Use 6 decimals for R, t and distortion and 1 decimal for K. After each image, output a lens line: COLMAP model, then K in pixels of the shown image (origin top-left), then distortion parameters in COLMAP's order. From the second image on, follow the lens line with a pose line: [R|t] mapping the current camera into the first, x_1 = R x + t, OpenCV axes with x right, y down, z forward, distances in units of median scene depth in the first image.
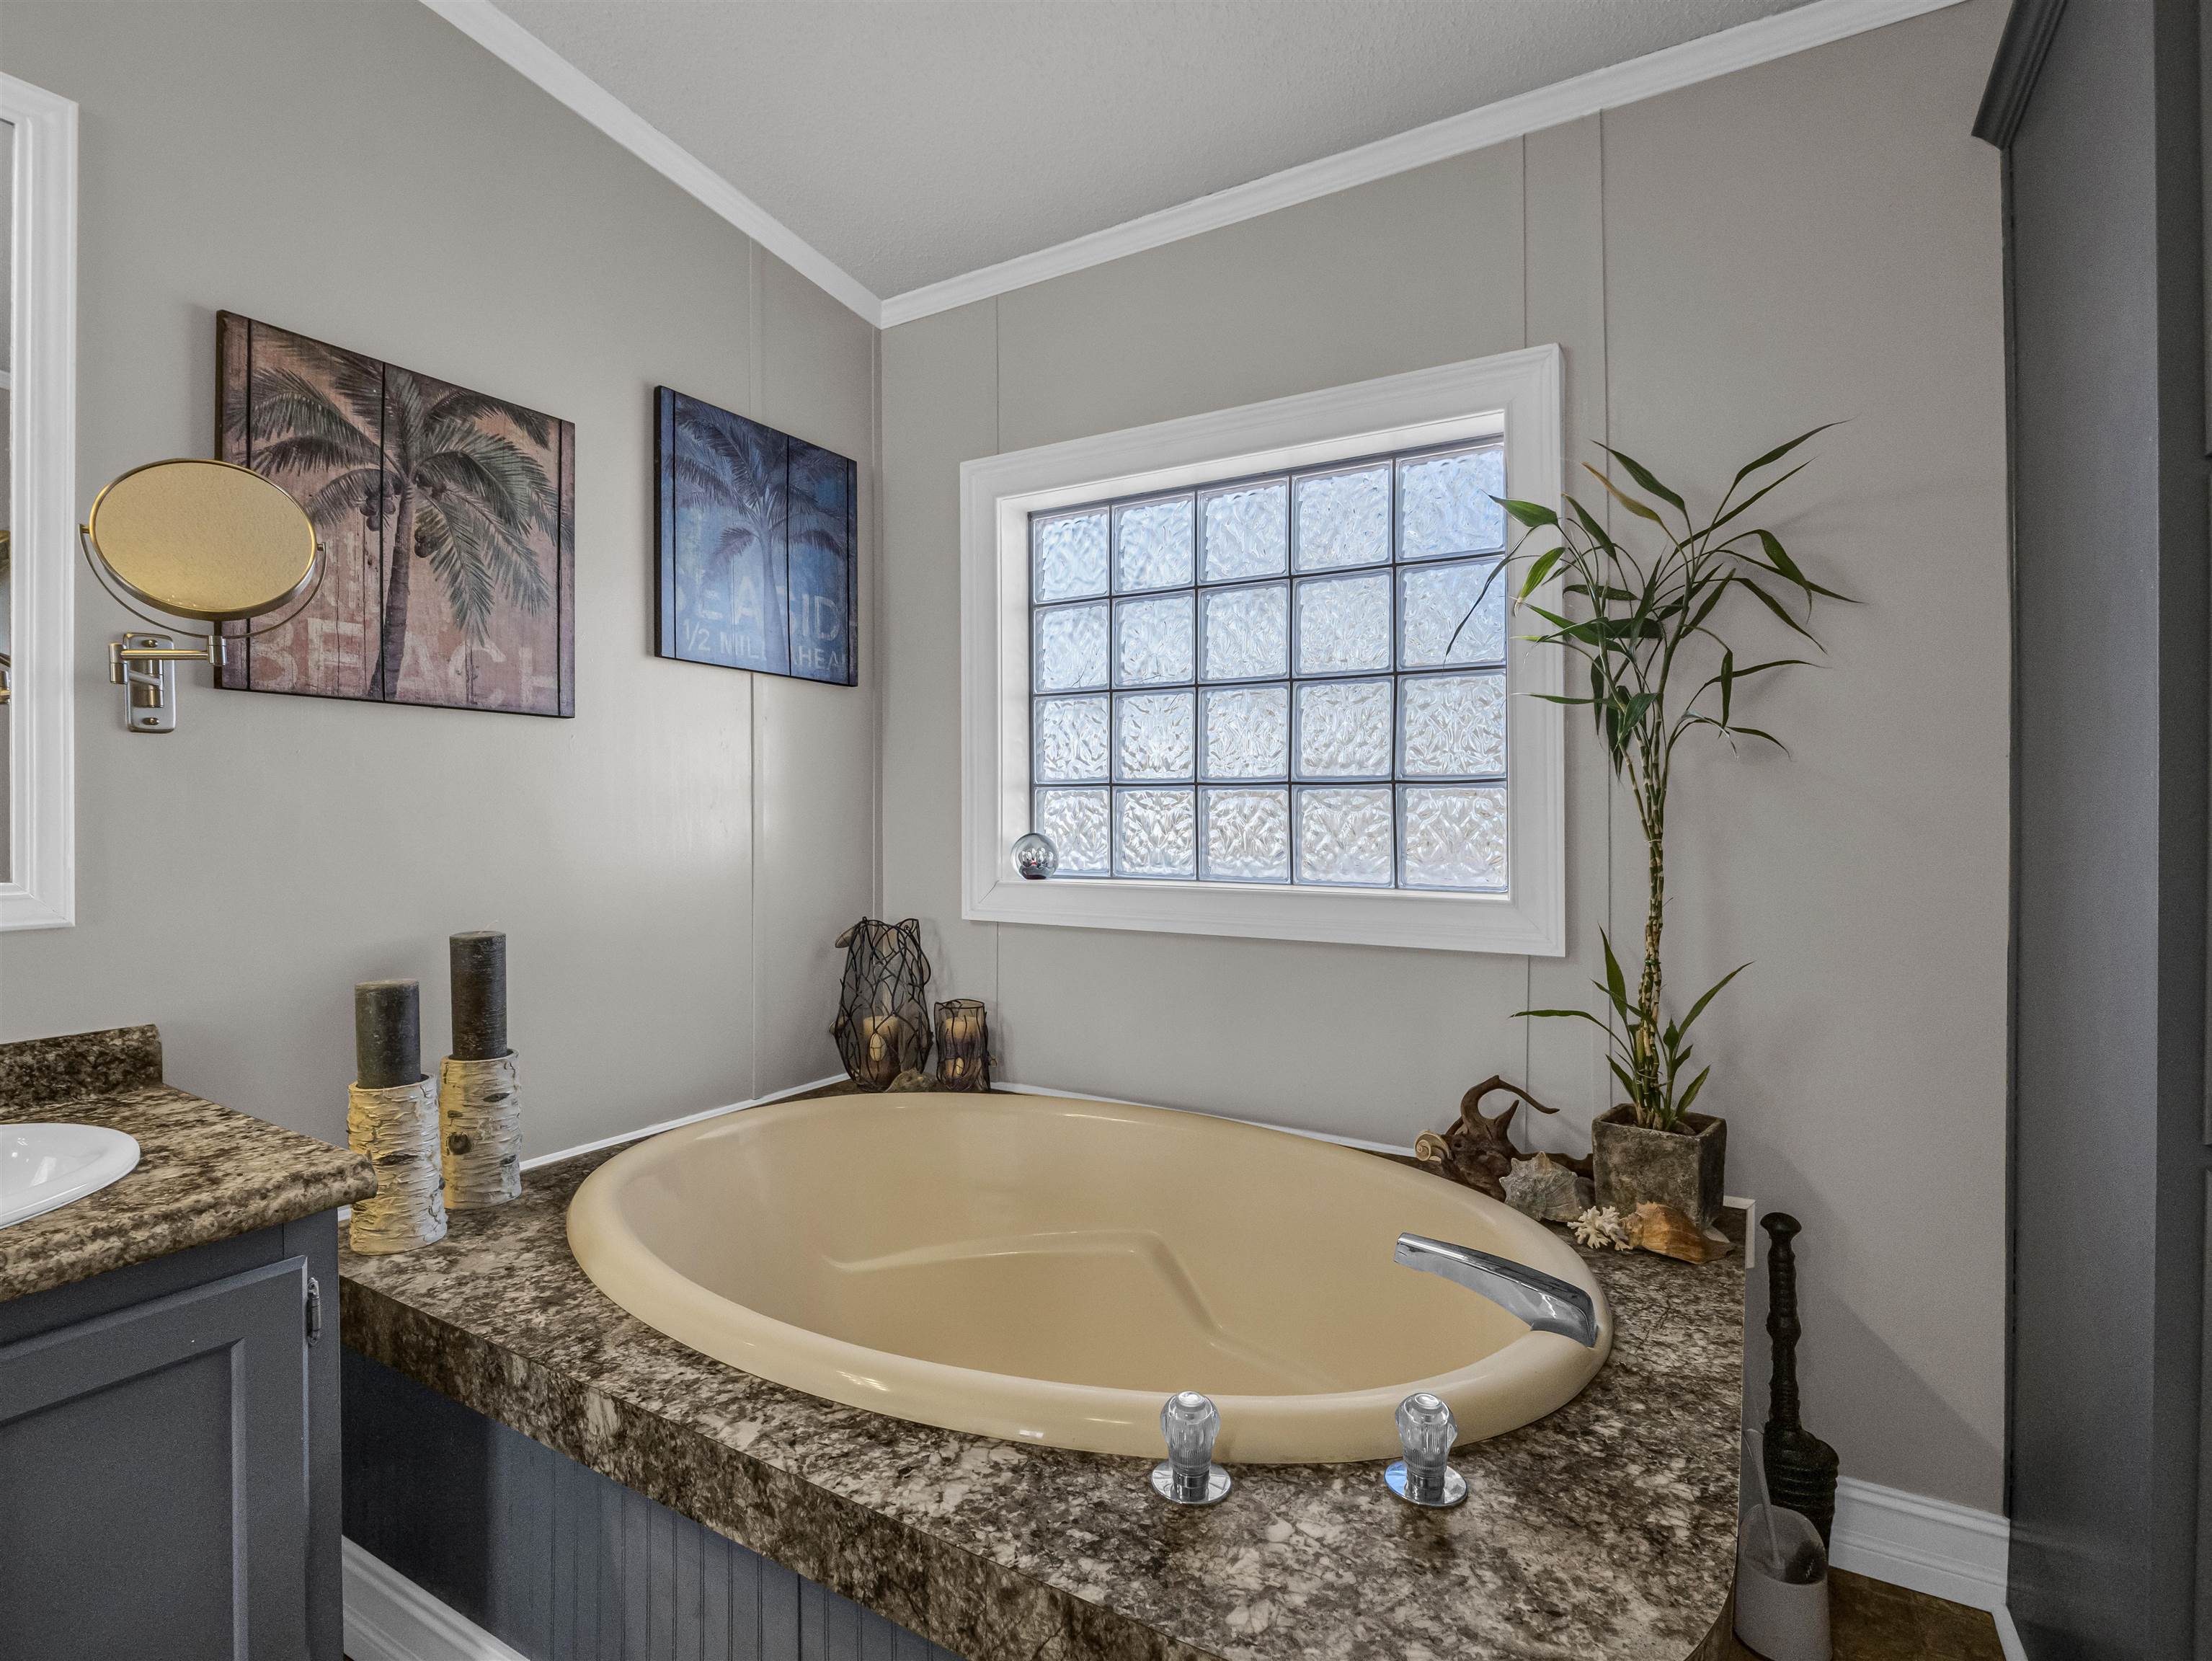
lens RADIAL K [[1088.7, 0, 1102.9], [0, 1088.7, 821.6], [0, 0, 1]] dist [-0.017627, 0.000096]
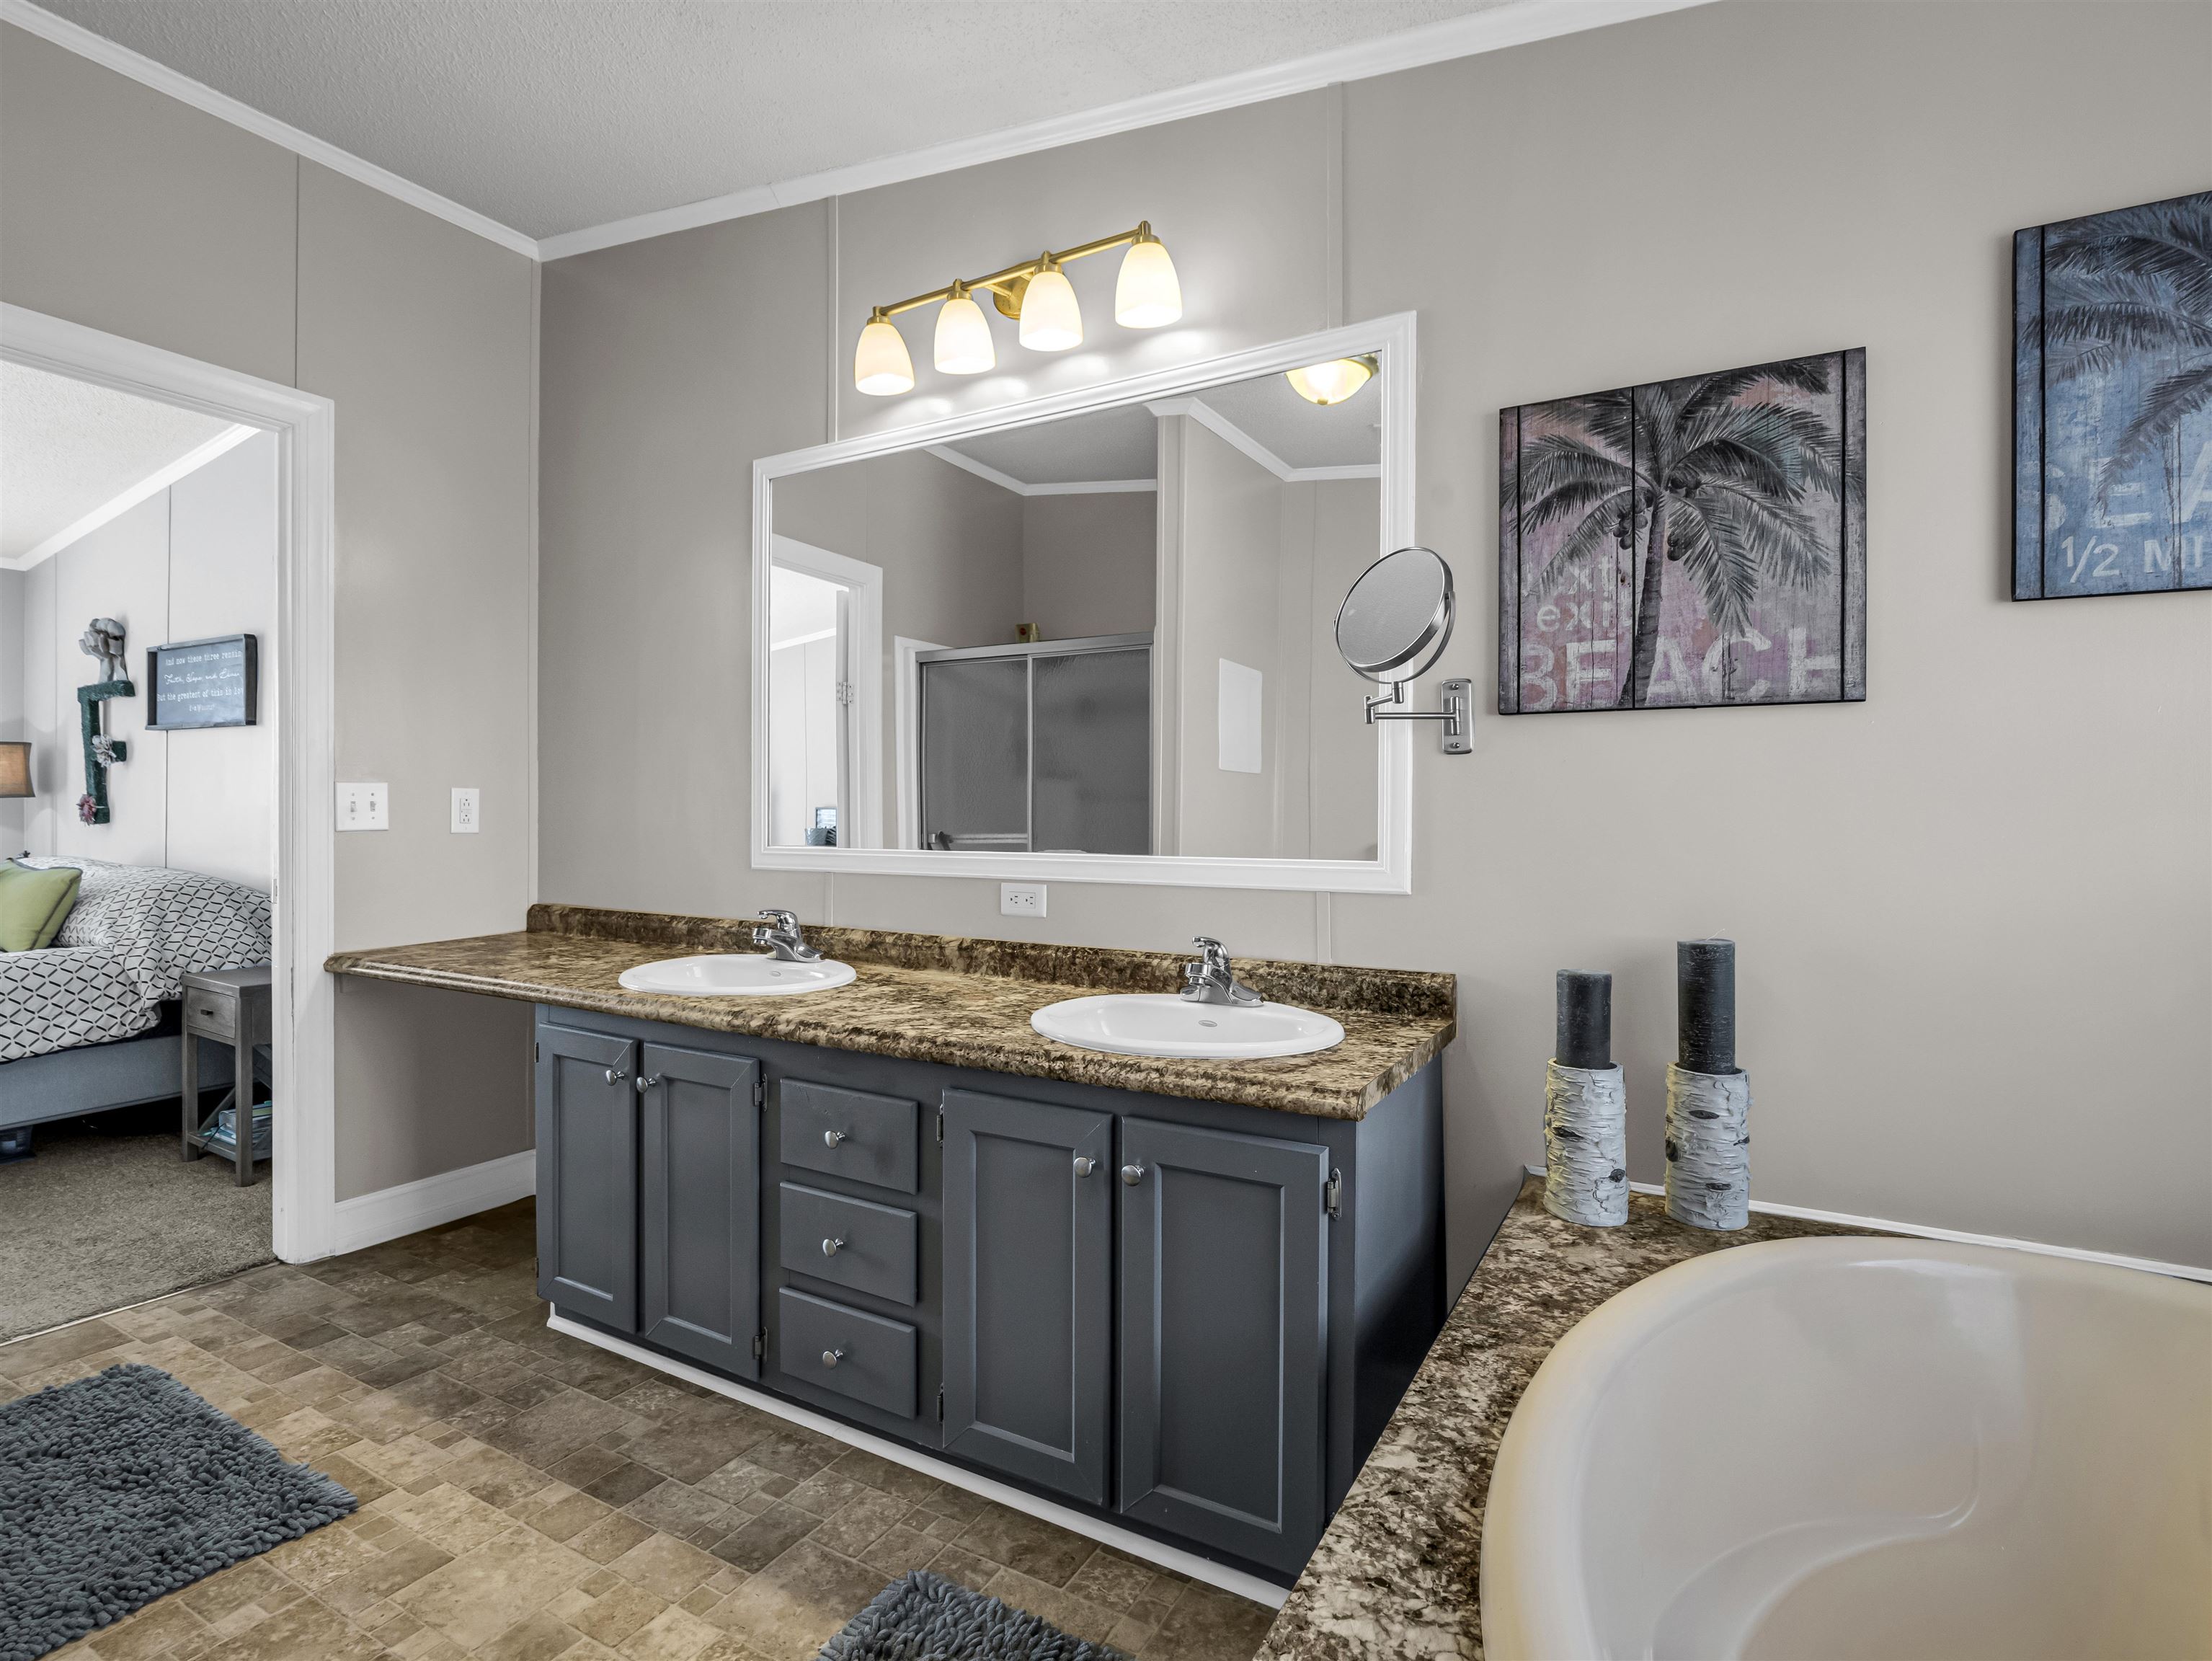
lens RADIAL K [[1137.5, 0, 1100.6], [0, 1137.5, 820.9], [0, 0, 1]] dist [-0.013171, -0.001119]
pose [[-0.000514, 0.004118, -0.999991, 0.442558], [-0.009318, 0.999948, 0.004123, -0.001480], [0.999956, 0.009320, -0.000476, 0.484376]]
